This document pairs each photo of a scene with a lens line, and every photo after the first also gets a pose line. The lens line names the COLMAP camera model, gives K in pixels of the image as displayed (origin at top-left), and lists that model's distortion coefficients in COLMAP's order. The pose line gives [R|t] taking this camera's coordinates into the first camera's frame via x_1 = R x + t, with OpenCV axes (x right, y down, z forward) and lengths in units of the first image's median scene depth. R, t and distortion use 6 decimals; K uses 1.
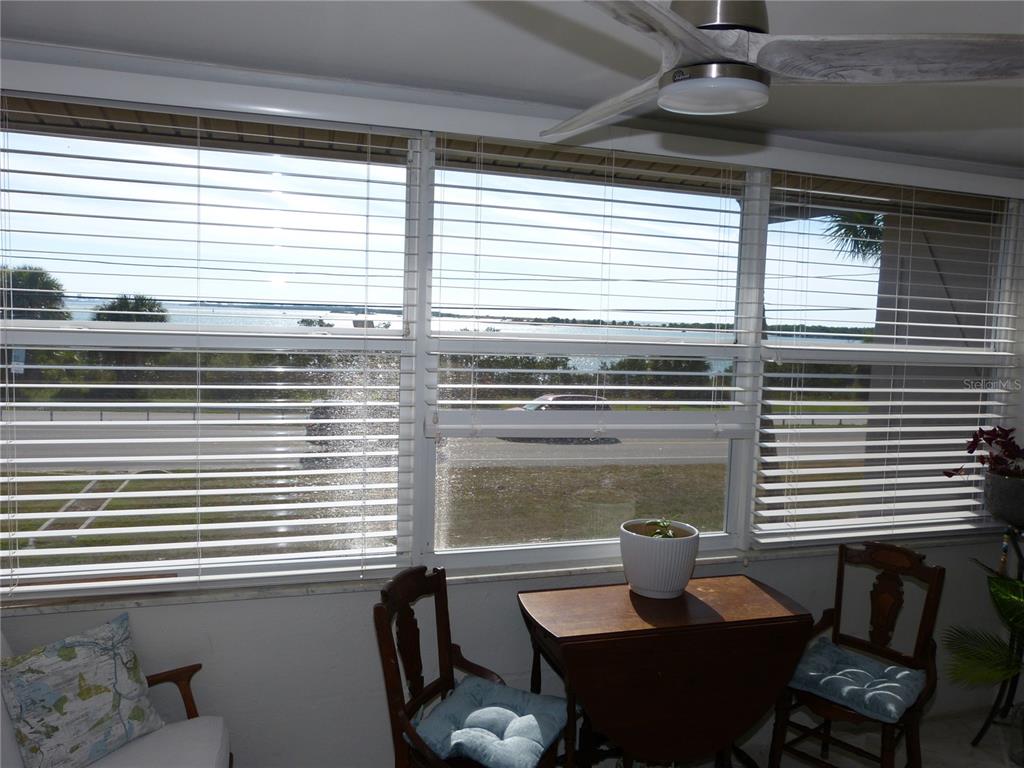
lens RADIAL K [[759.5, 0, 511.7], [0, 759.5, 384.5], [0, 0, 1]] dist [-0.043657, 0.027387]
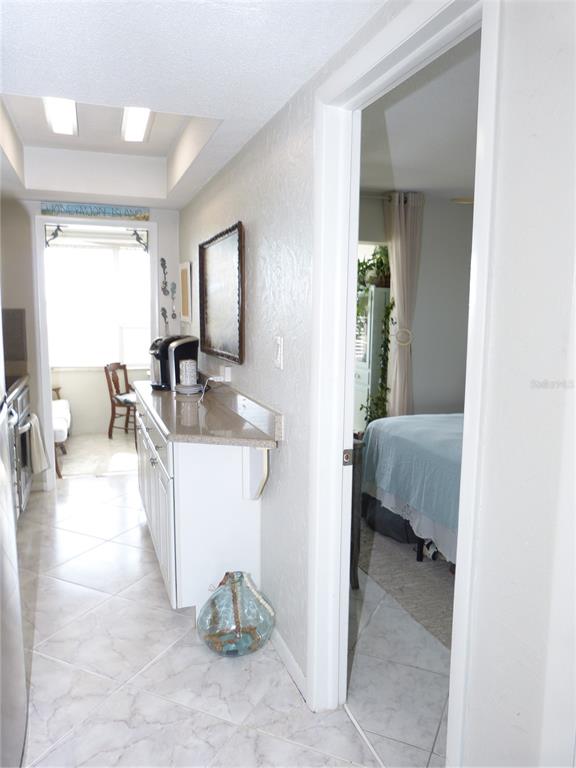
lens RADIAL K [[569.6, 0, 290.0], [0, 569.6, 383.9], [0, 0, 1]] dist [-0.043657, 0.027387]
pose [[0.998429, -0.029102, 0.047879, 0.561310], [0.027170, 0.998809, 0.040516, 0.237663], [-0.049001, -0.039152, 0.998031, -1.776799]]
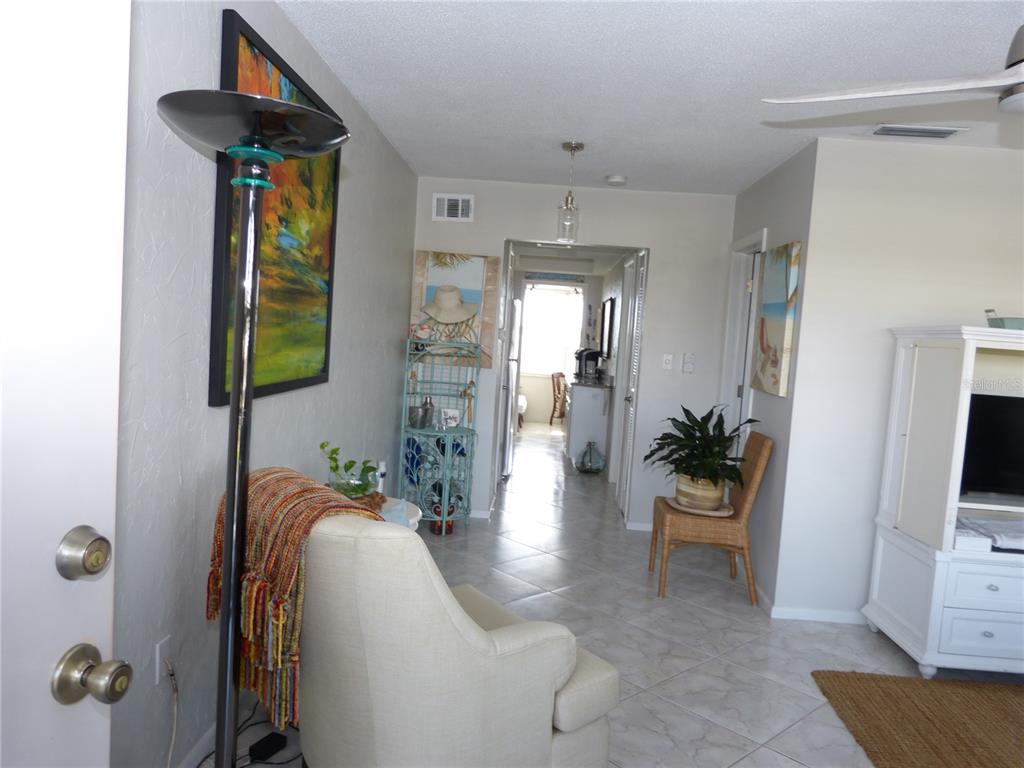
lens RADIAL K [[759.5, 0, 509.3], [0, 759.5, 385.7], [0, 0, 1]] dist [-0.043657, 0.027387]
pose [[0.944015, 0.045938, -0.326690, 1.189703], [-0.060084, 0.997636, -0.033338, 0.491413], [0.324386, 0.051101, 0.944543, -3.869566]]
